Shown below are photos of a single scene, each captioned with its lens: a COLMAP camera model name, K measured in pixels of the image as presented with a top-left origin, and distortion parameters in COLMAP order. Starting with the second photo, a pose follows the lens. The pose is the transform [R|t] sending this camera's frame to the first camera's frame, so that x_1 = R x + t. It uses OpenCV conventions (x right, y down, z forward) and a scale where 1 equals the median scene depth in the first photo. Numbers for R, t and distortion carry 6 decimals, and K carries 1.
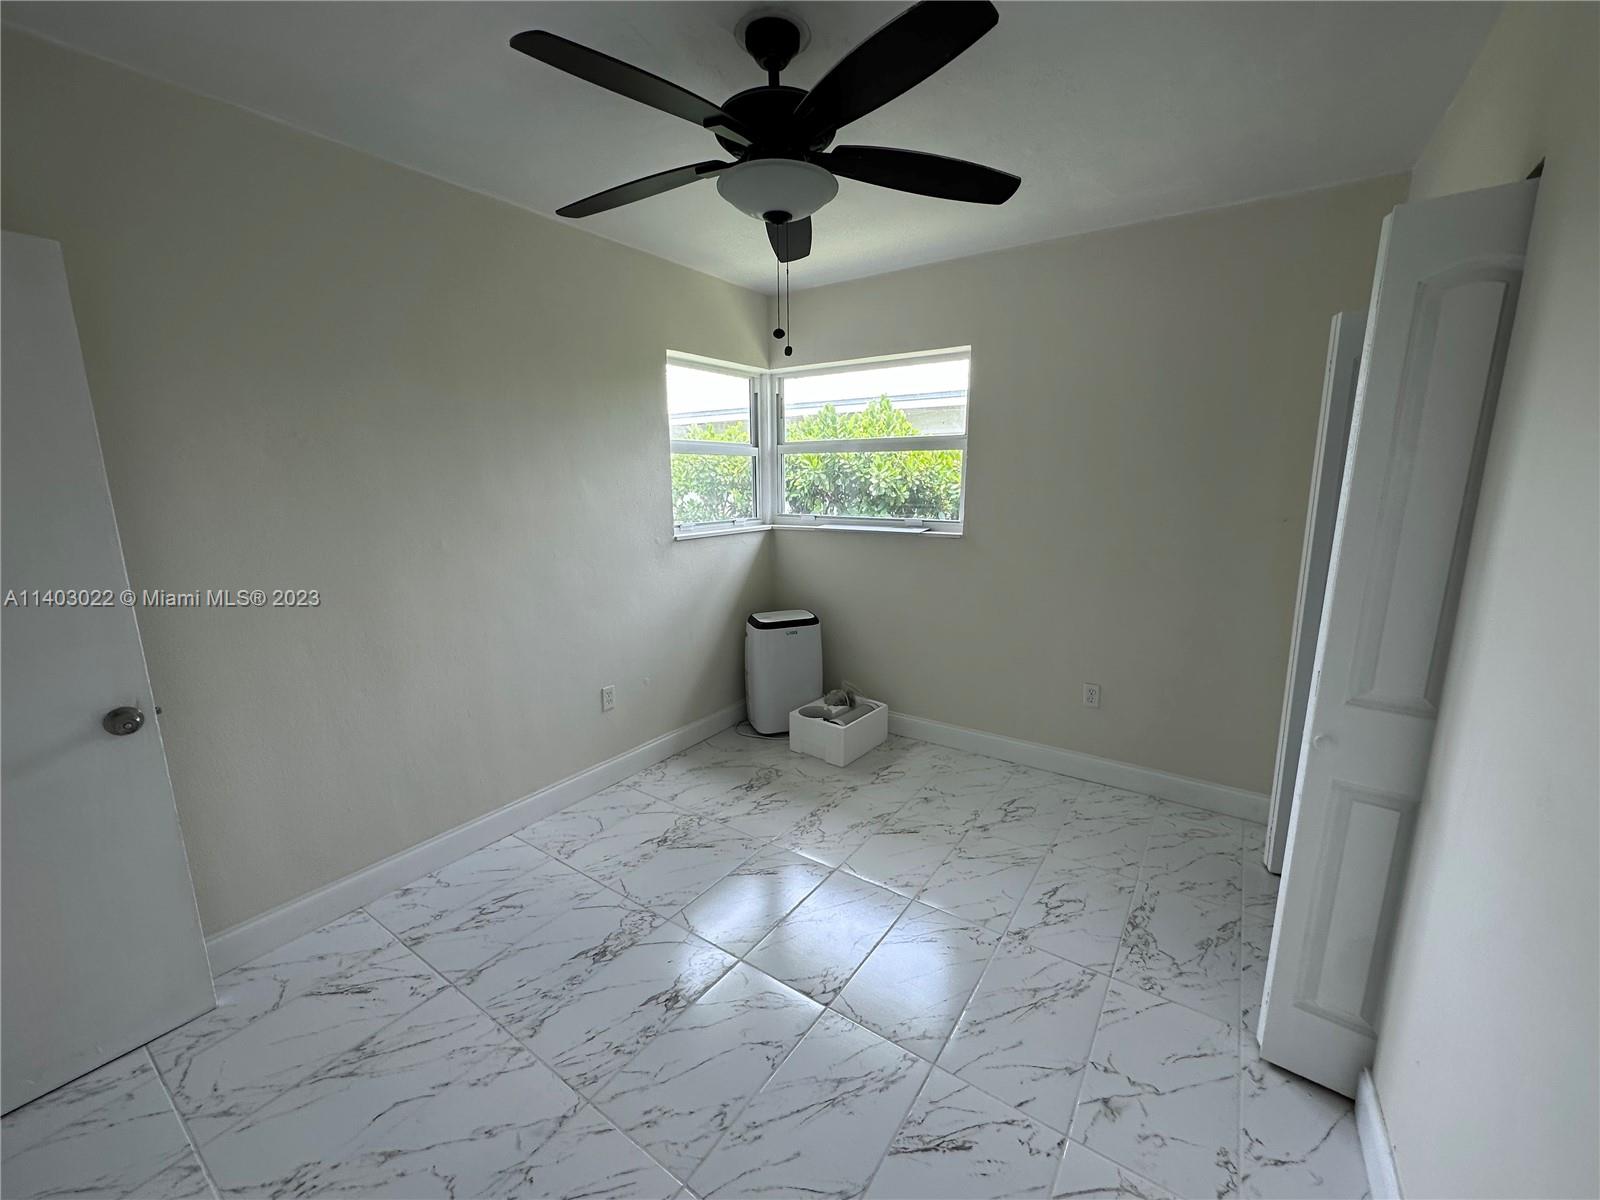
lens RADIAL K [[639.0, 0, 798.6], [0, 639.0, 602.0], [0, 0, 1]] dist [-0.002271, 0.000621]
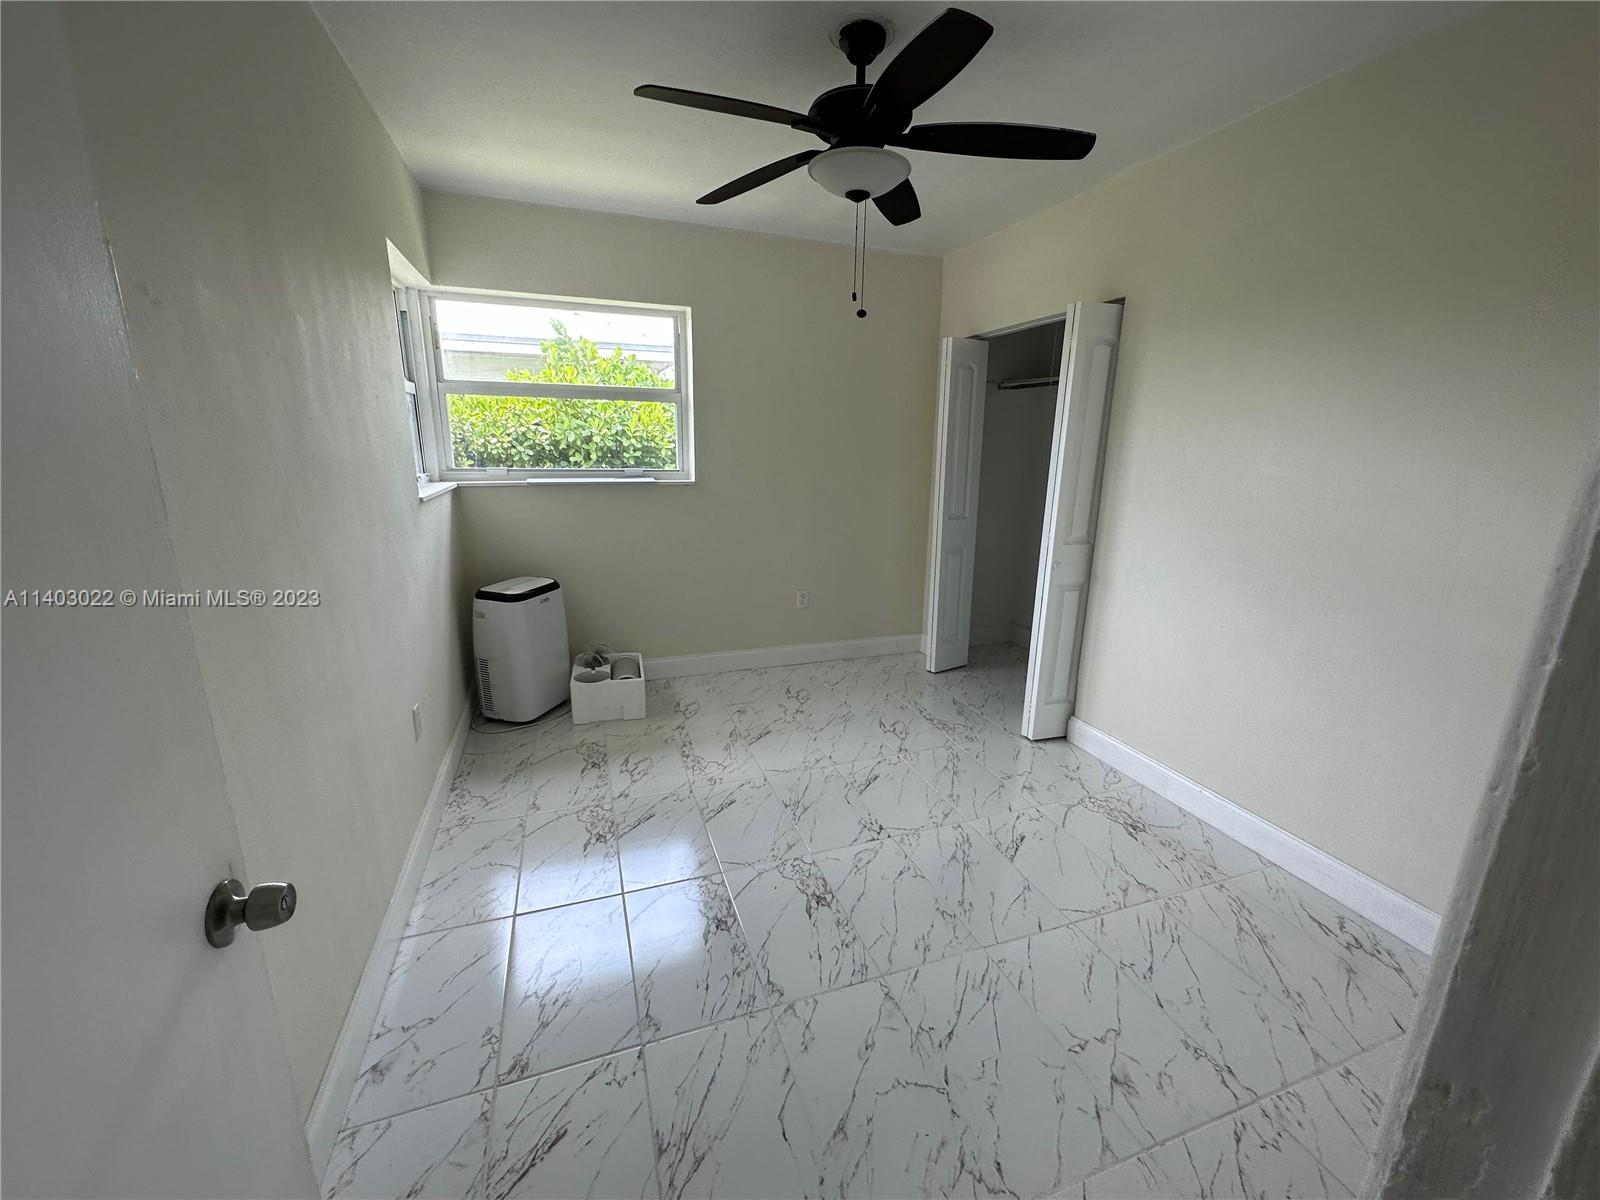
lens RADIAL K [[639.0, 0, 802.1], [0, 639.0, 600.4], [0, 0, 1]] dist [-0.002271, 0.000621]
pose [[0.584851, -0.181252, 0.790631, -0.617099], [0.136985, 0.982785, 0.123971, -0.015960], [-0.799490, 0.035800, 0.599612, 0.214854]]
